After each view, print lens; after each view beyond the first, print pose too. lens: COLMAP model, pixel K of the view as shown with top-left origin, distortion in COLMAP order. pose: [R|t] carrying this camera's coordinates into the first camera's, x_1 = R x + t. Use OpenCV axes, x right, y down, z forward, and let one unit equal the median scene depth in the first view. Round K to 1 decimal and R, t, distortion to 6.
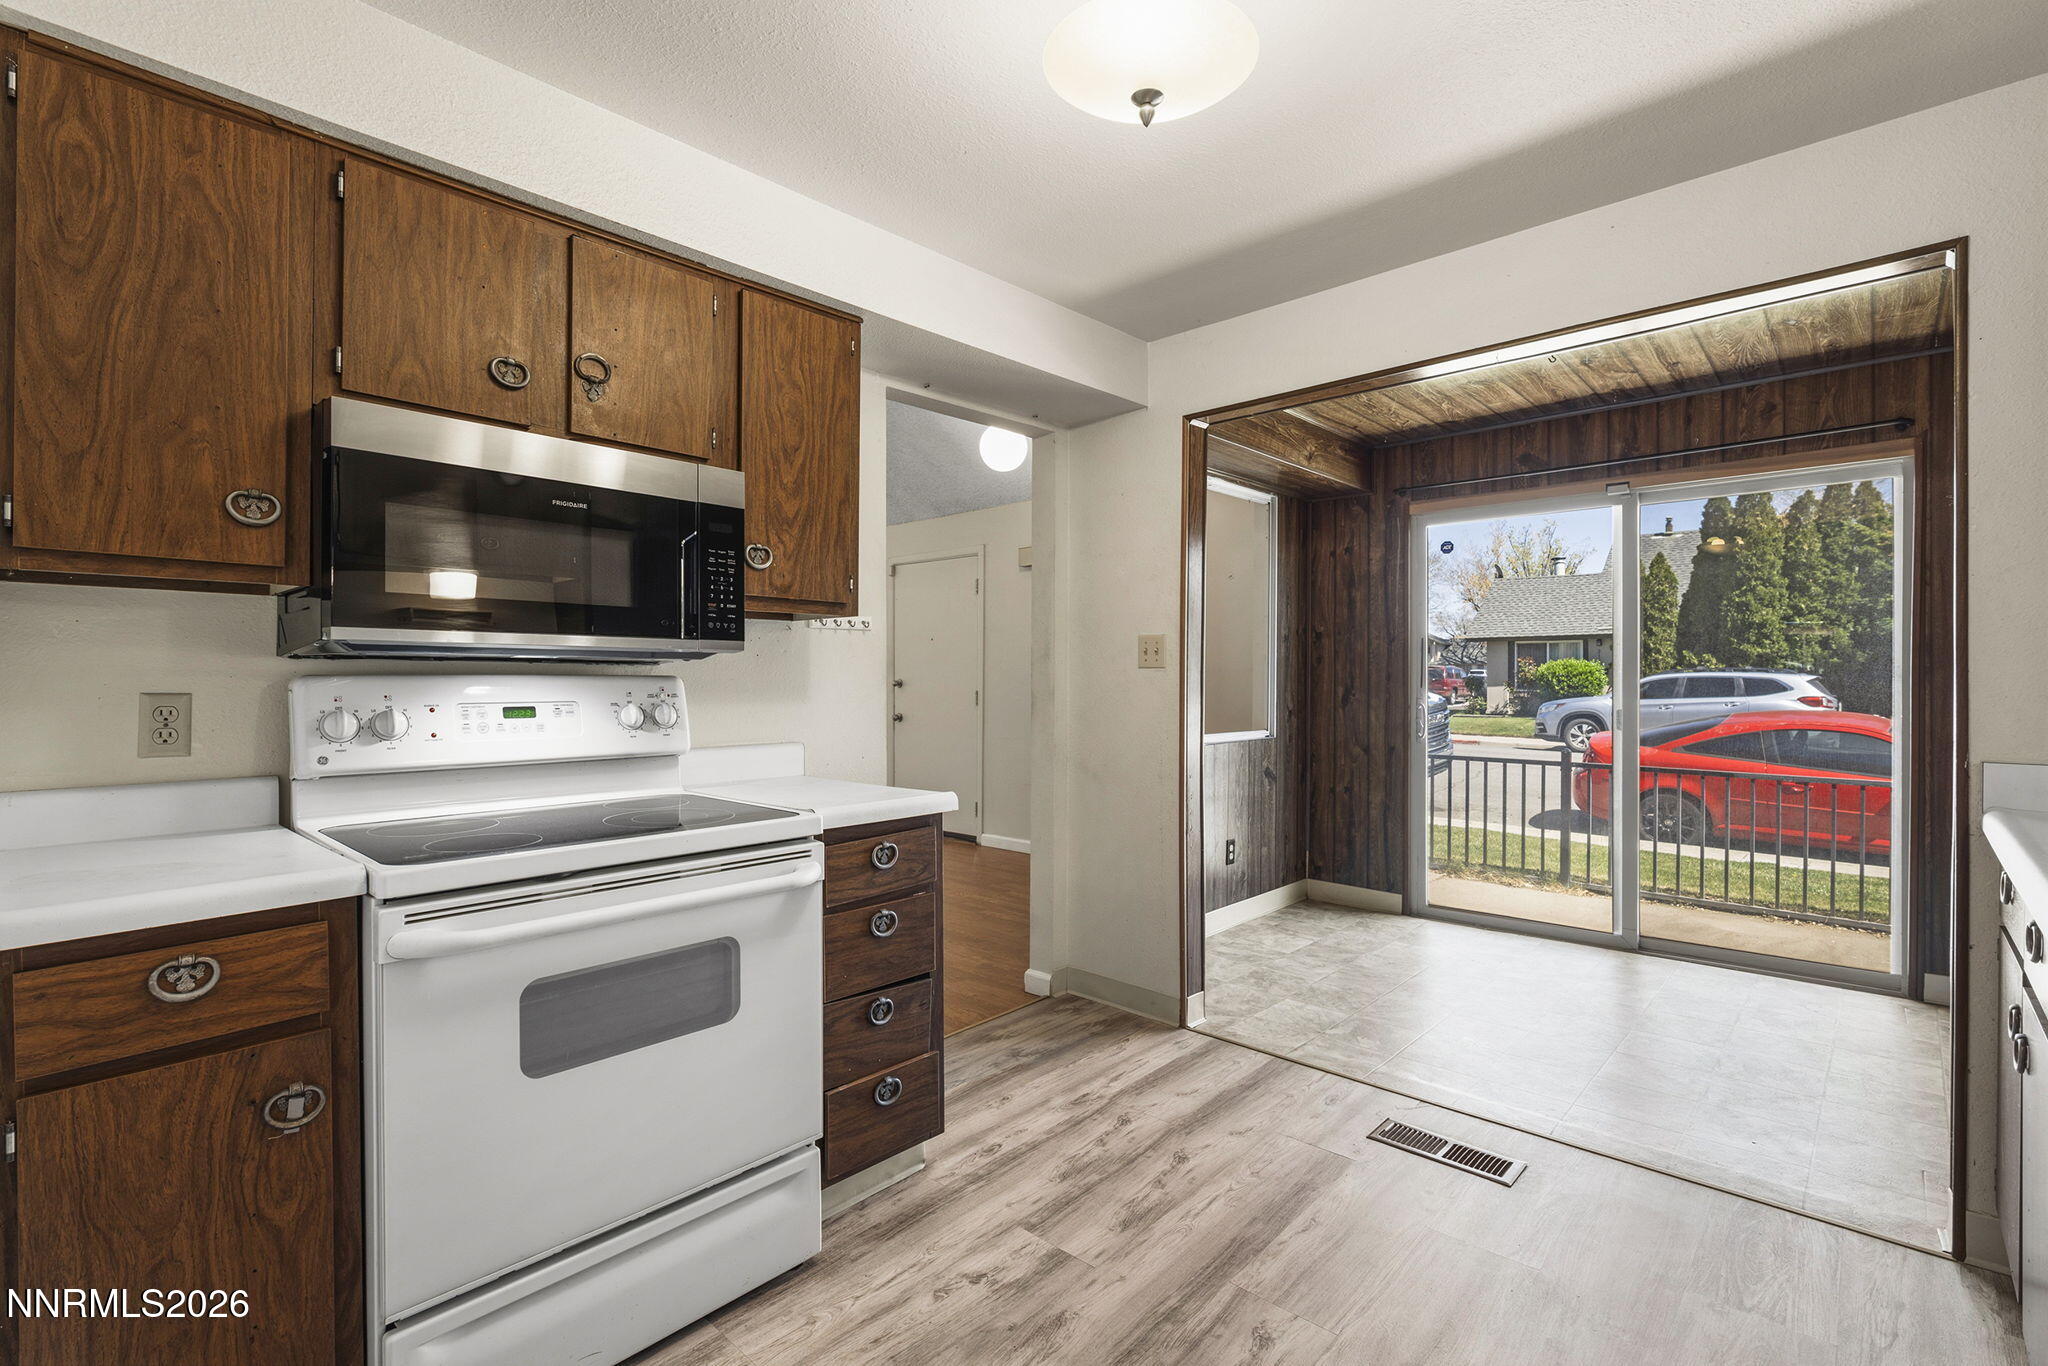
lens RADIAL K [[926.2, 0, 1006.8], [0, 926.2, 682.5], [0, 0, 1]] dist [-0.009709, 0.003378]
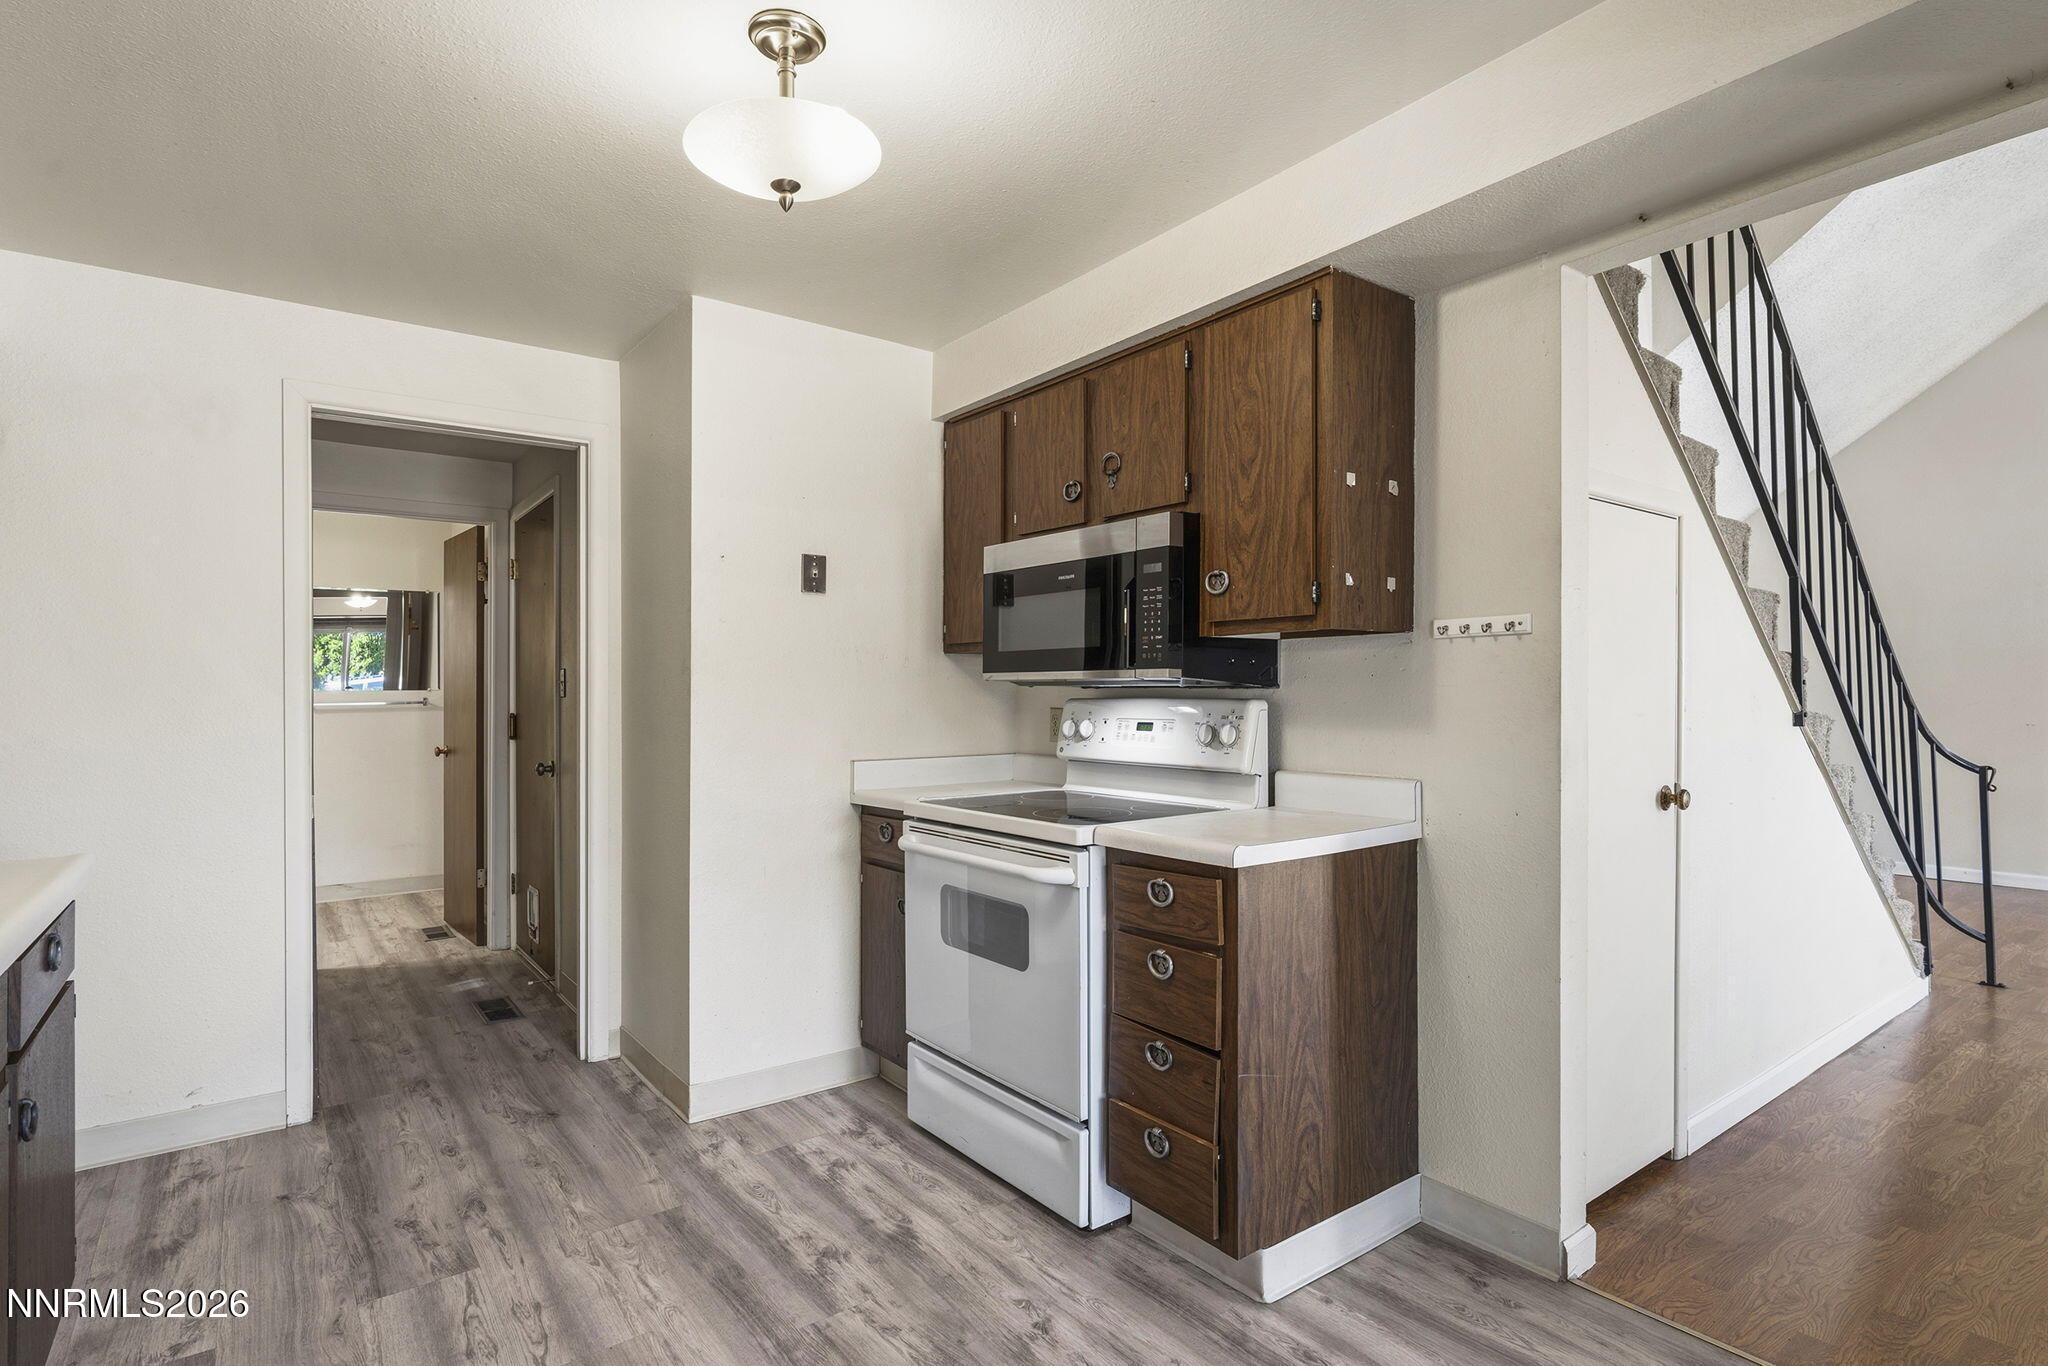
lens RADIAL K [[1011.9, 0, 1027.5], [0, 1011.9, 687.3], [0, 0, 1]] dist [-0.001955, 0.001222]
pose [[-0.160609, -0.003166, -0.987013, 0.452410], [0.000201, 0.999995, -0.003240, -0.009456], [0.987018, -0.000719, -0.160608, 0.513845]]
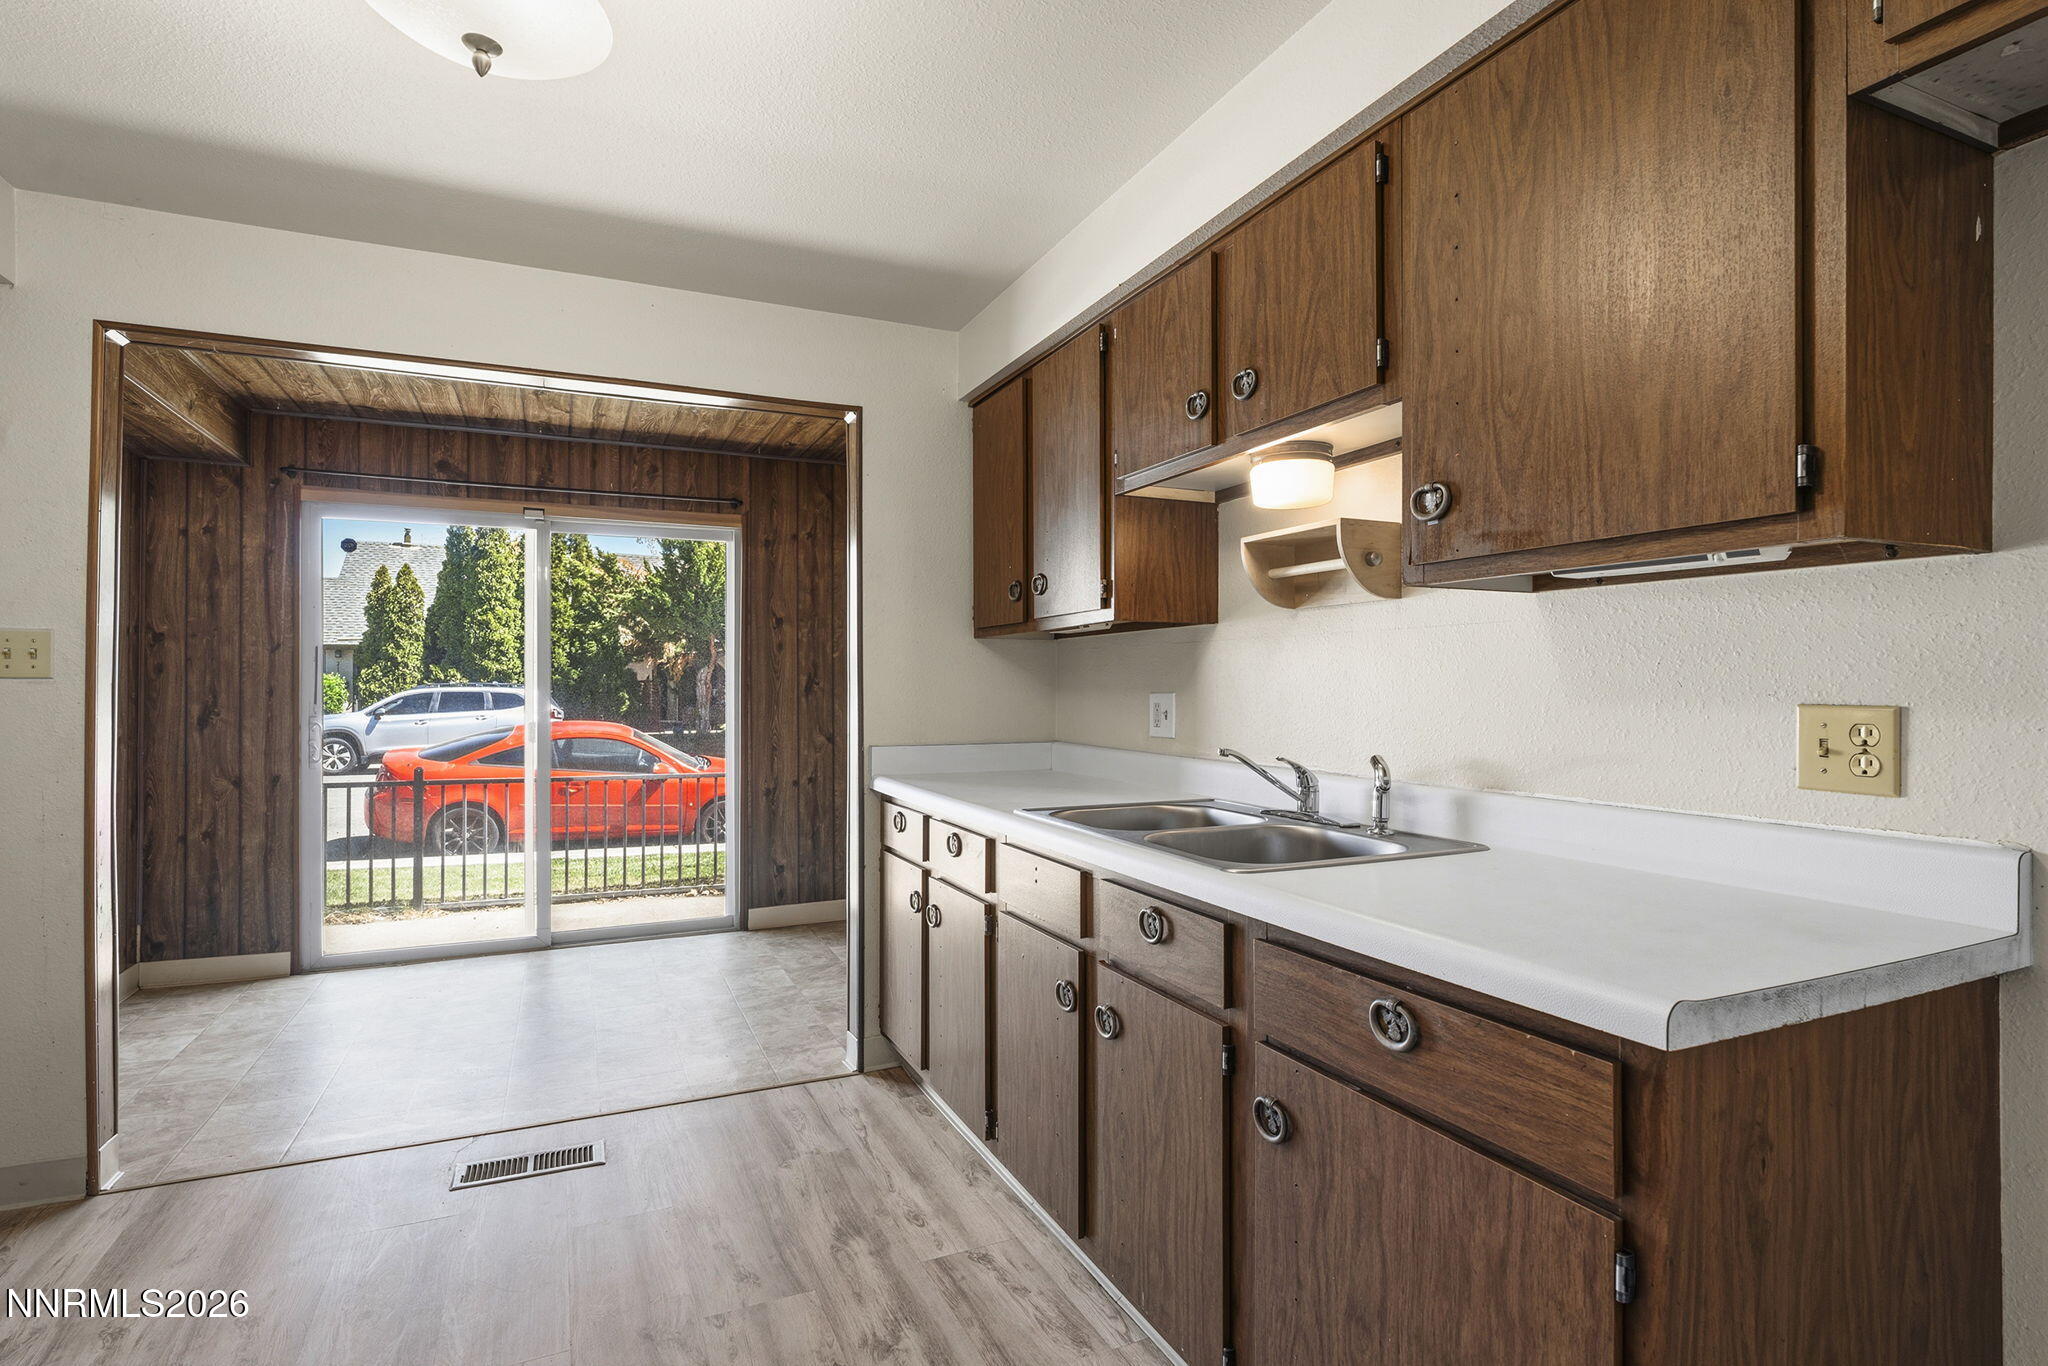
lens RADIAL K [[1011.9, 0, 1000.4], [0, 1011.9, 684.9], [0, 0, 1]] dist [-0.001955, 0.001222]
pose [[0.392240, 0.006607, 0.919839, -0.193982], [0.005093, 0.999943, -0.009354, -0.000245], [-0.919849, 0.008354, 0.392184, 0.055399]]
